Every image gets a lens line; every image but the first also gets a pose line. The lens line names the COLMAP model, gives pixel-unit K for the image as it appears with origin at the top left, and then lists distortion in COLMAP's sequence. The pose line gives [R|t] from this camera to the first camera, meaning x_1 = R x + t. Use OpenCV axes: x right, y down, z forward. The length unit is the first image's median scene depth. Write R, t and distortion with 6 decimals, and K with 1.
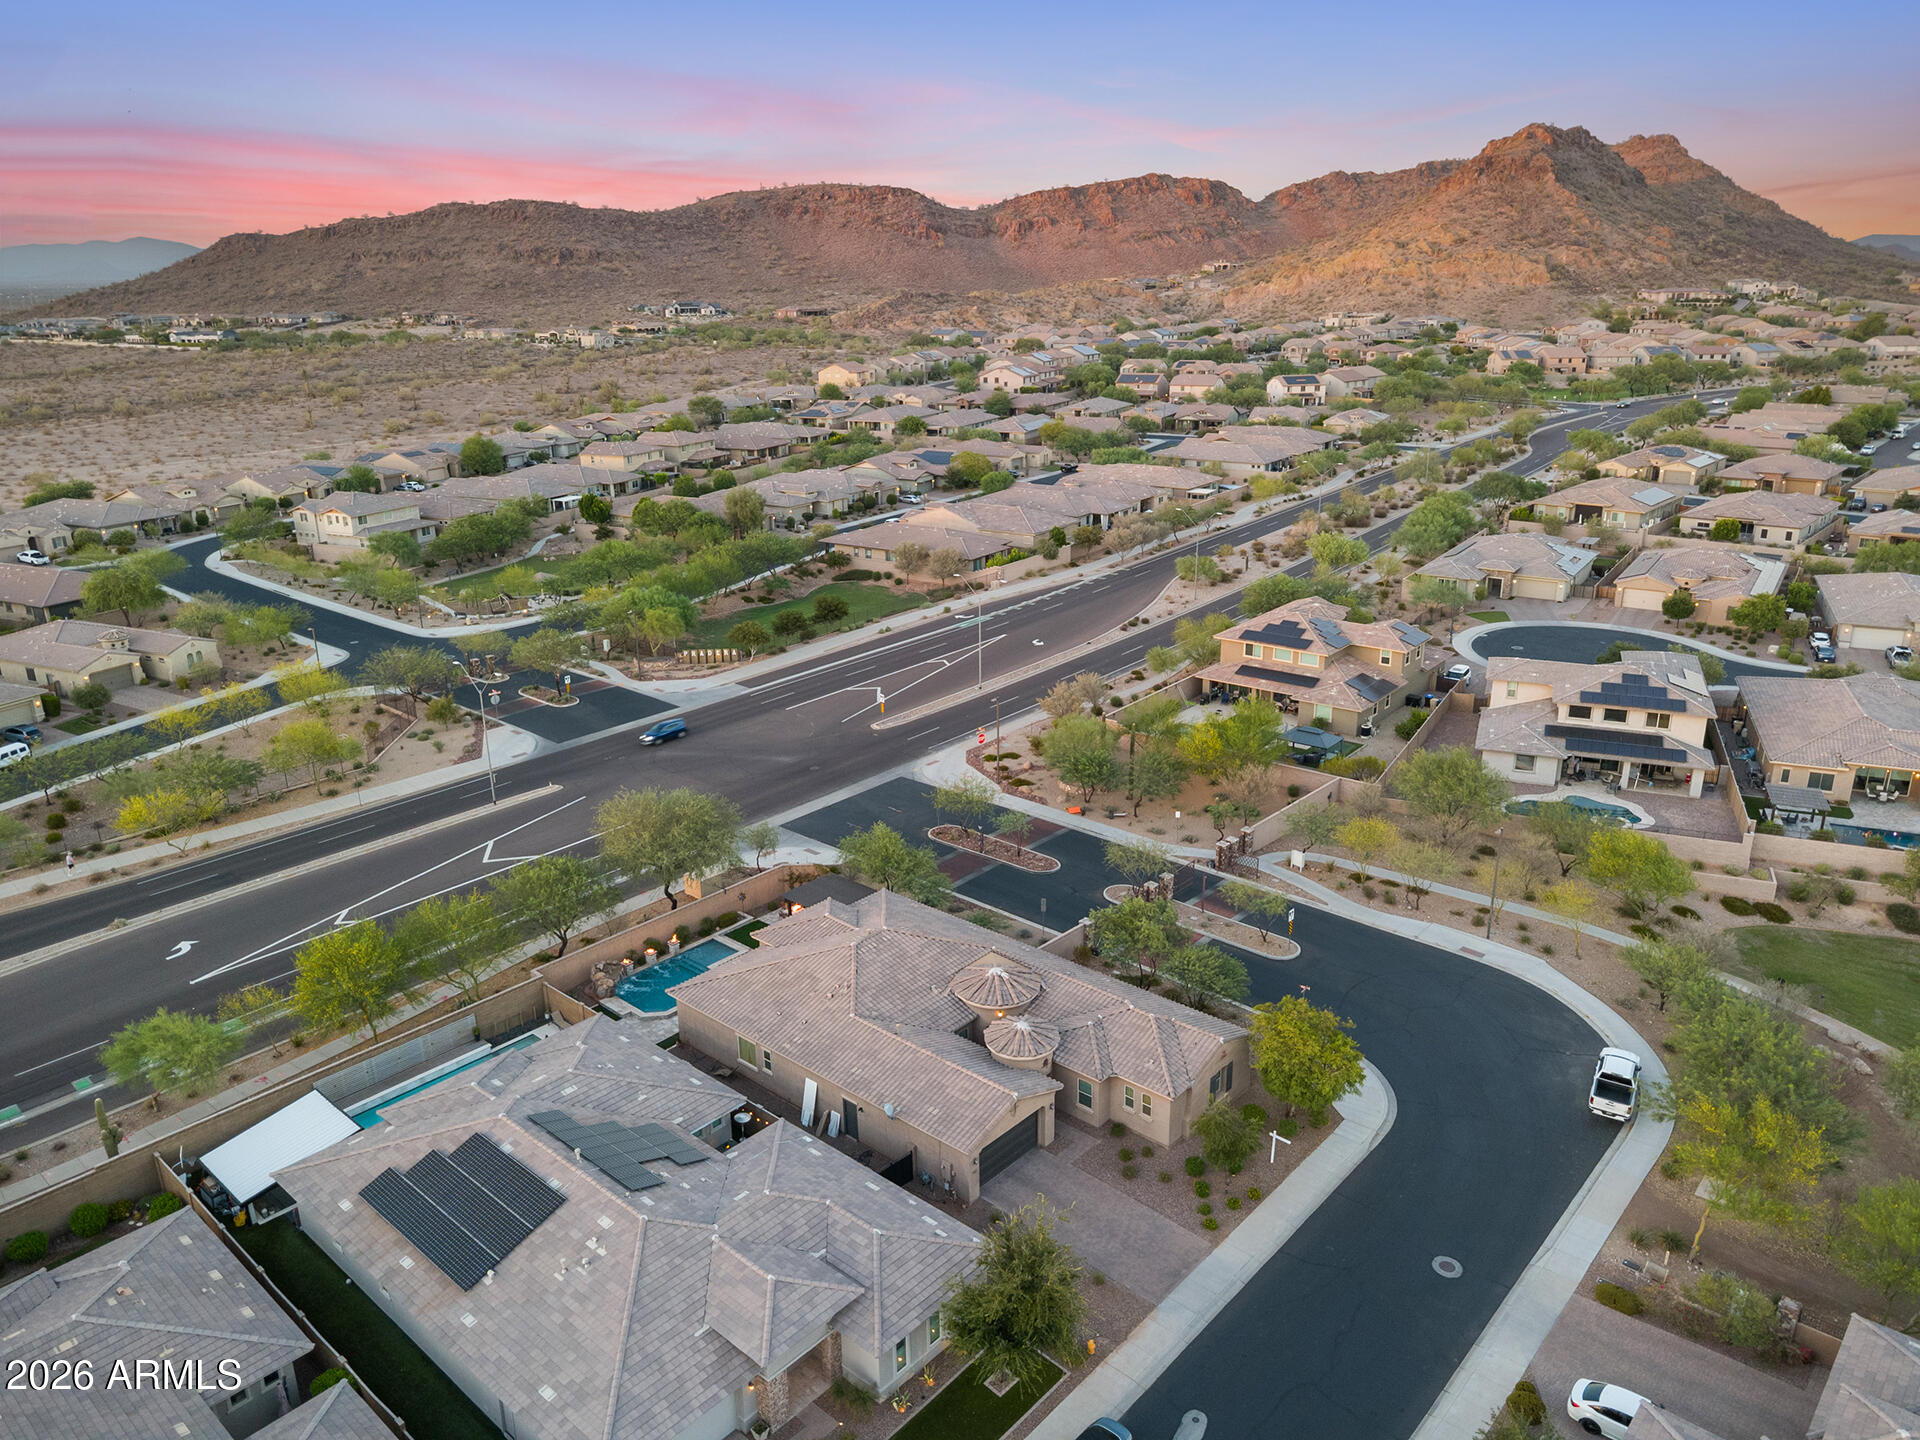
lens RADIAL K [[1347.0, 0, 959.0], [0, 1347.0, 718.5], [0, 0, 1]] dist [0.001206, 0.004476]
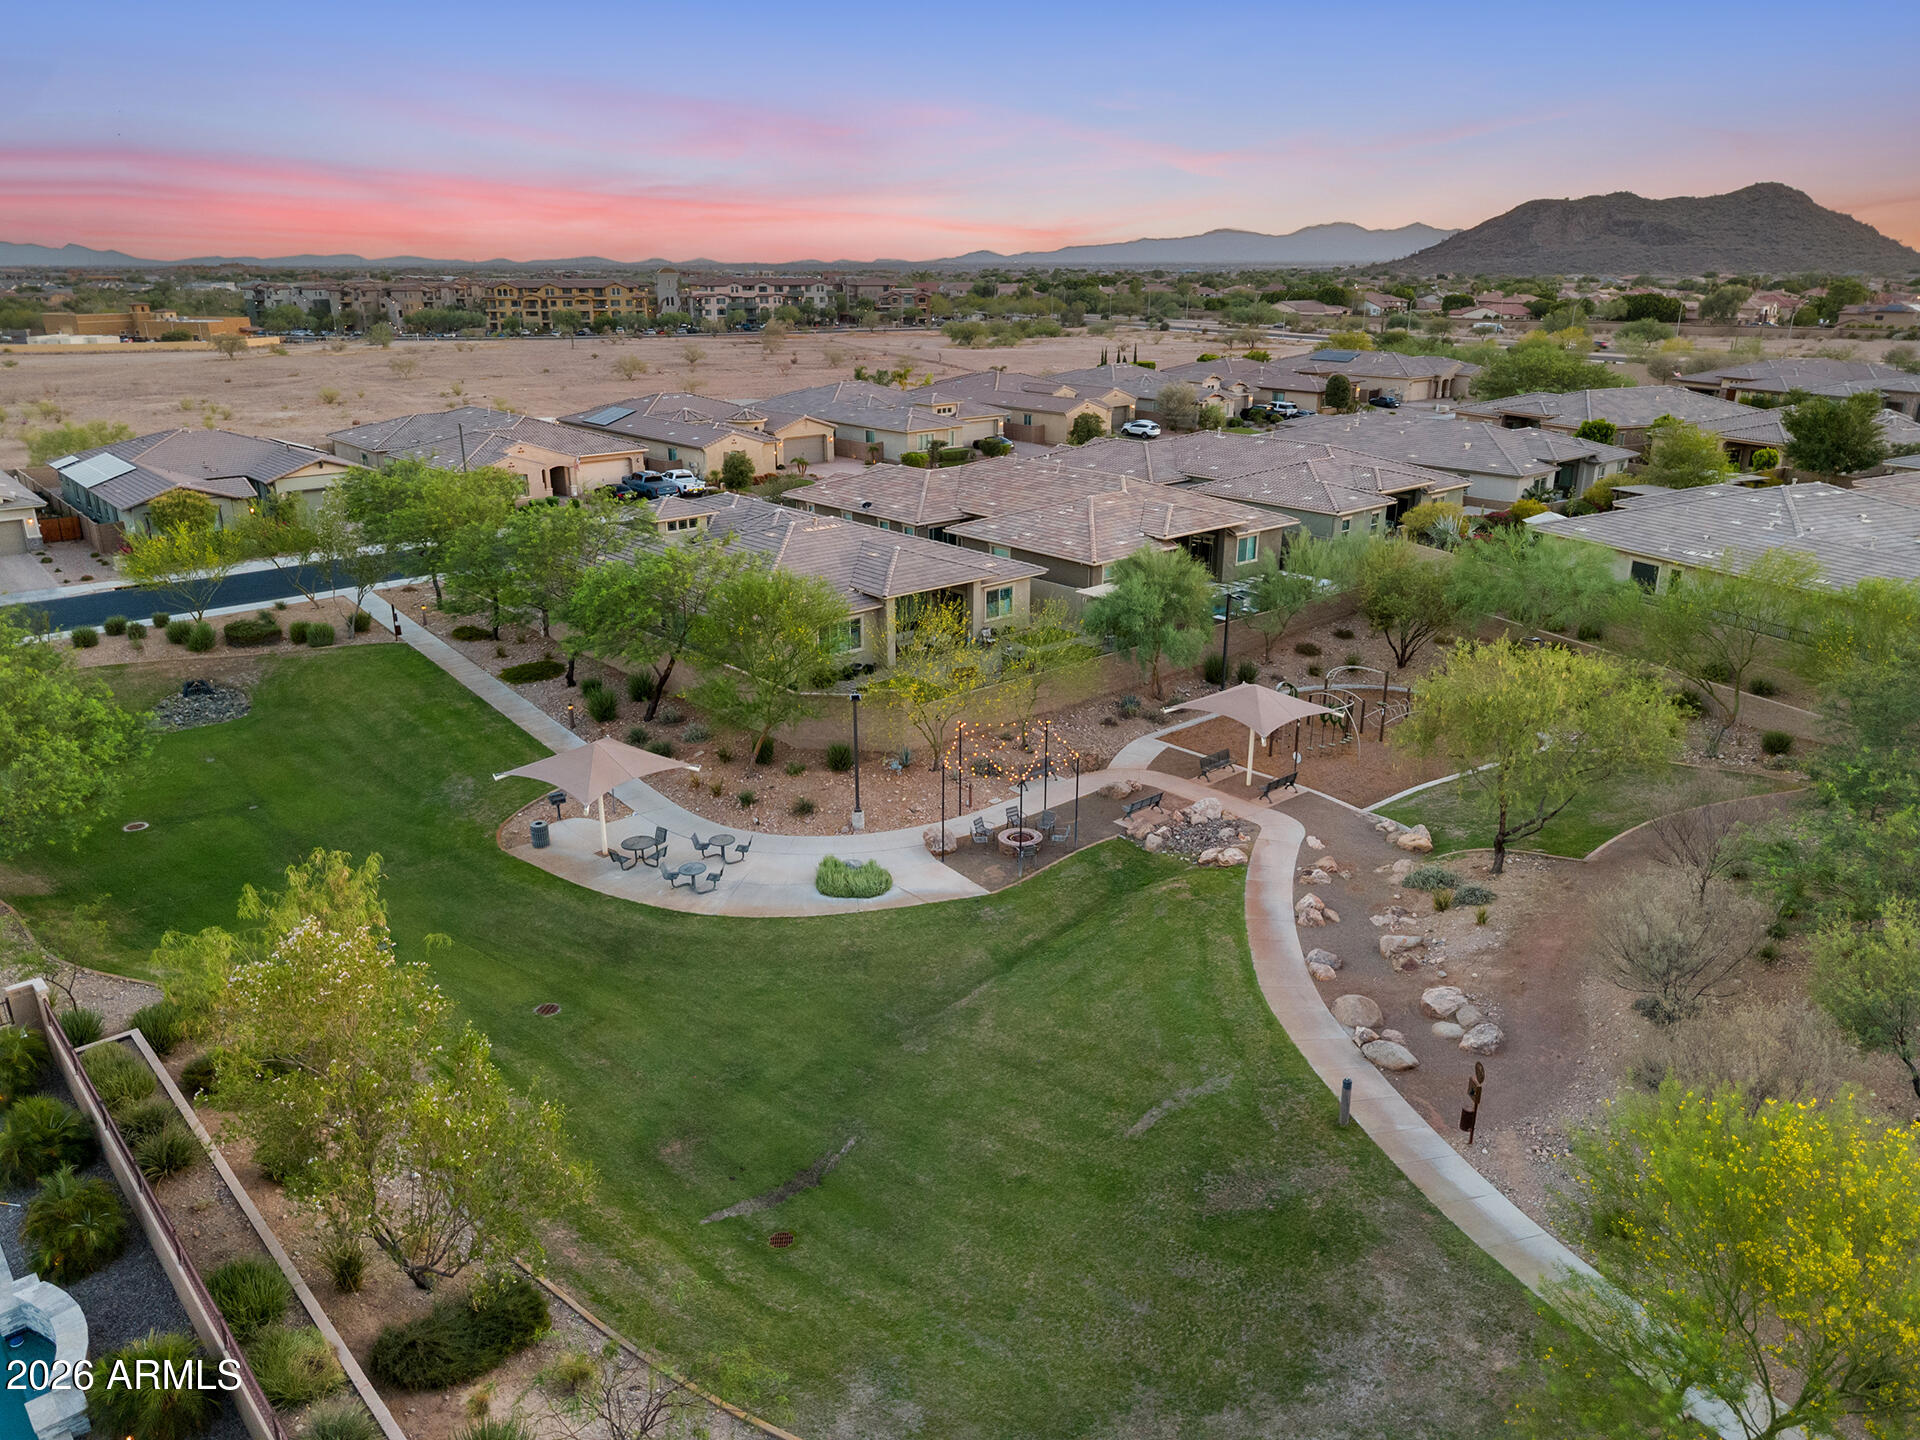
lens RADIAL K [[1347.0, 0, 959.0], [0, 1347.0, 718.5], [0, 0, 1]] dist [0.001206, 0.004476]
pose [[-0.913664, -0.118596, 0.388785, 0.072735], [0.139023, 0.807627, 0.573071, -0.011444], [-0.381957, 0.577644, -0.721412, 0.148773]]
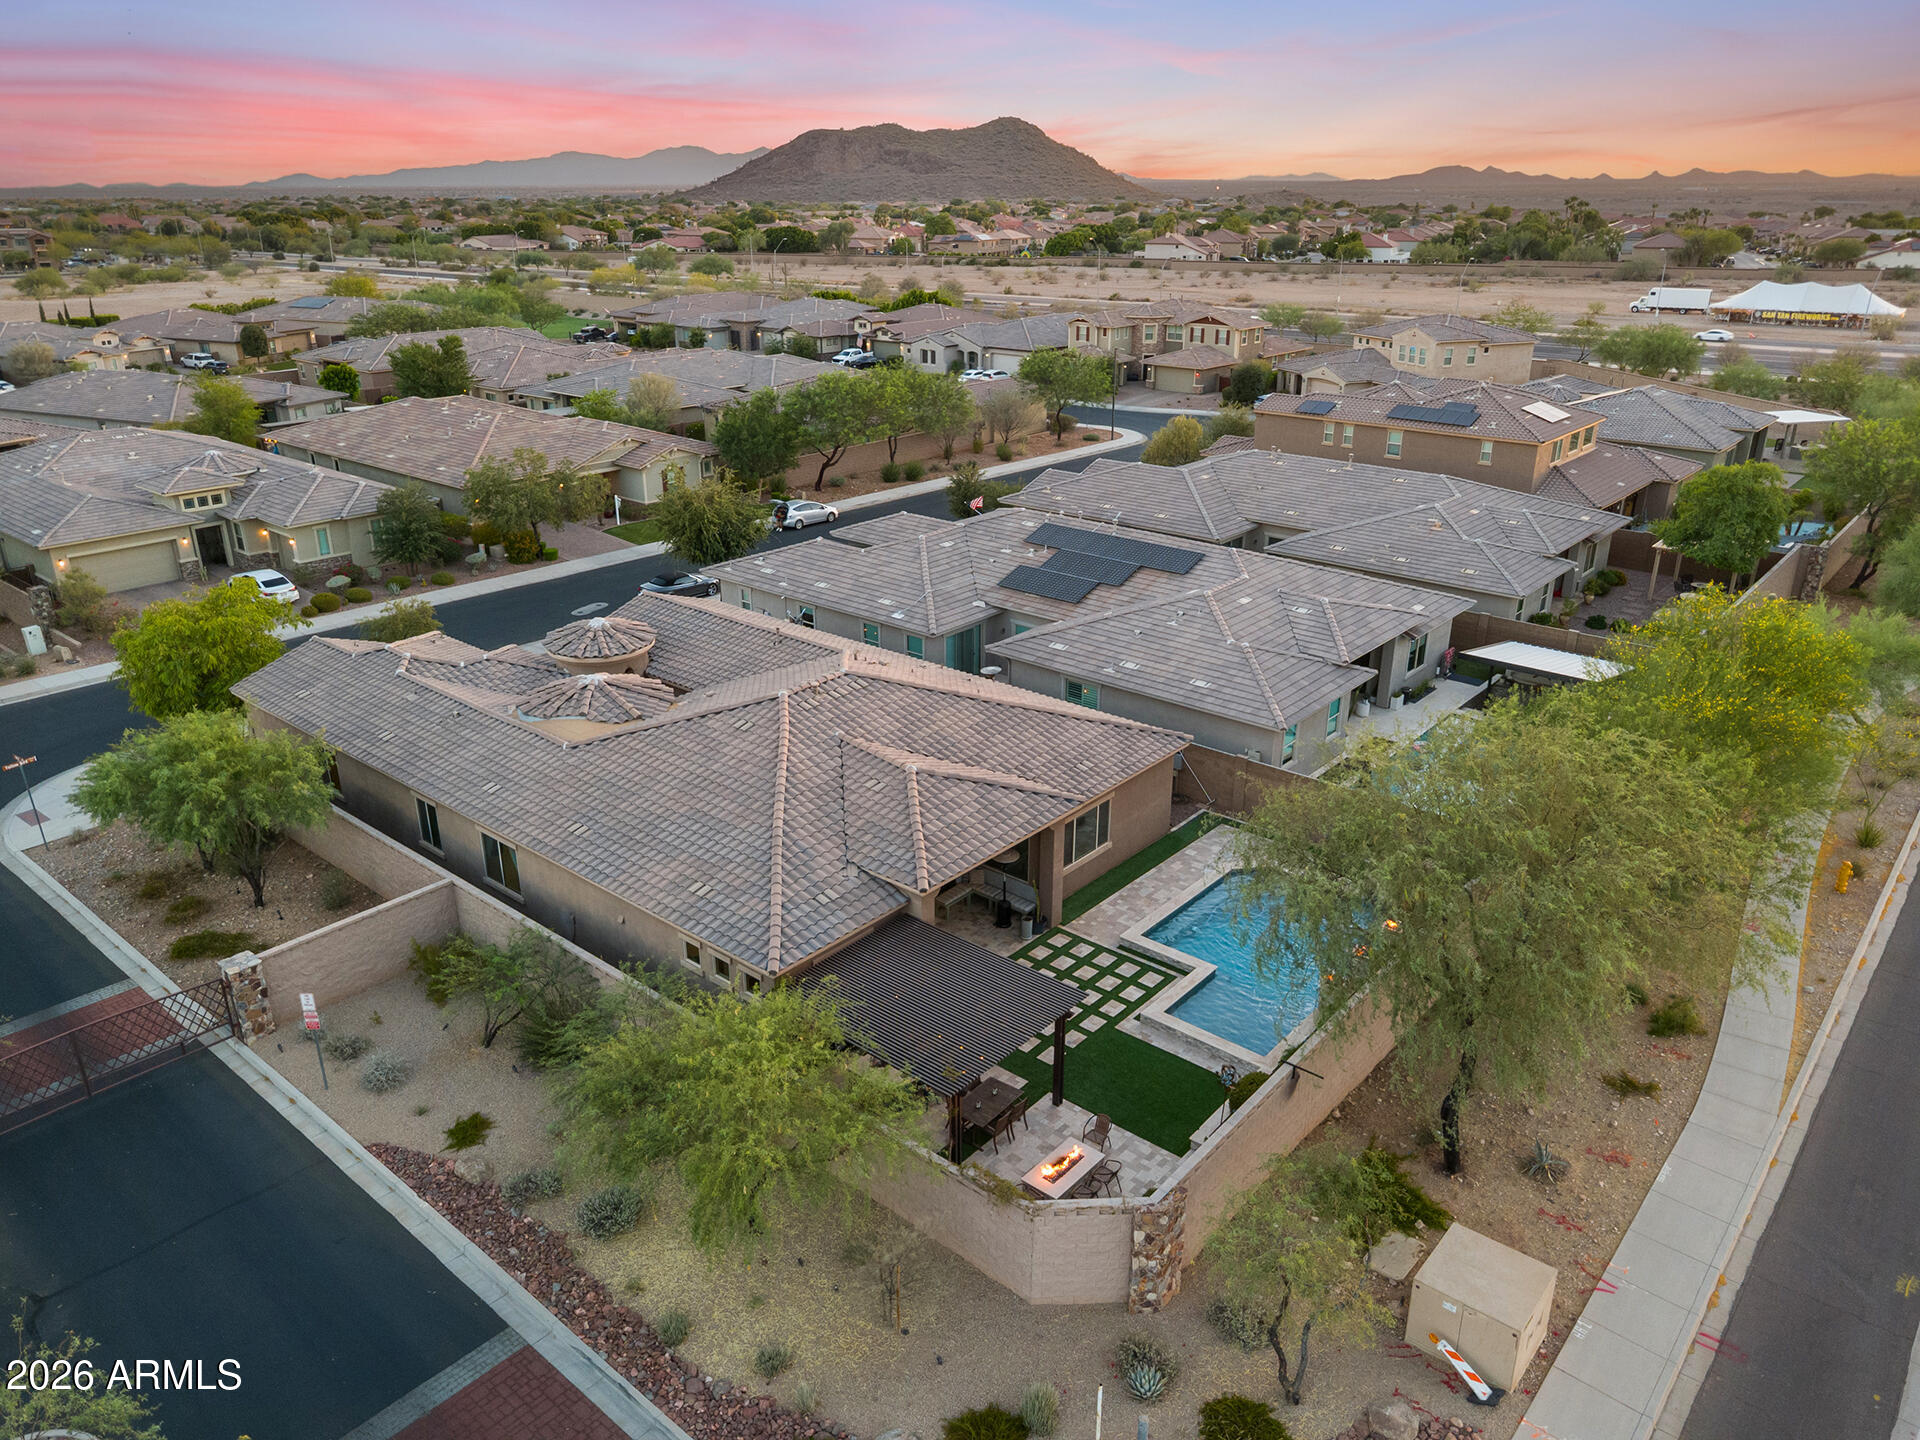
lens RADIAL K [[1347.0, 0, 959.0], [0, 1347.0, 718.5], [0, 0, 1]] dist [0.001206, 0.004476]
pose [[-0.999661, 0.021377, -0.014881, -0.012526], [0.006815, 0.766069, 0.642722, -0.017405], [0.025140, 0.642403, -0.765955, 0.155399]]
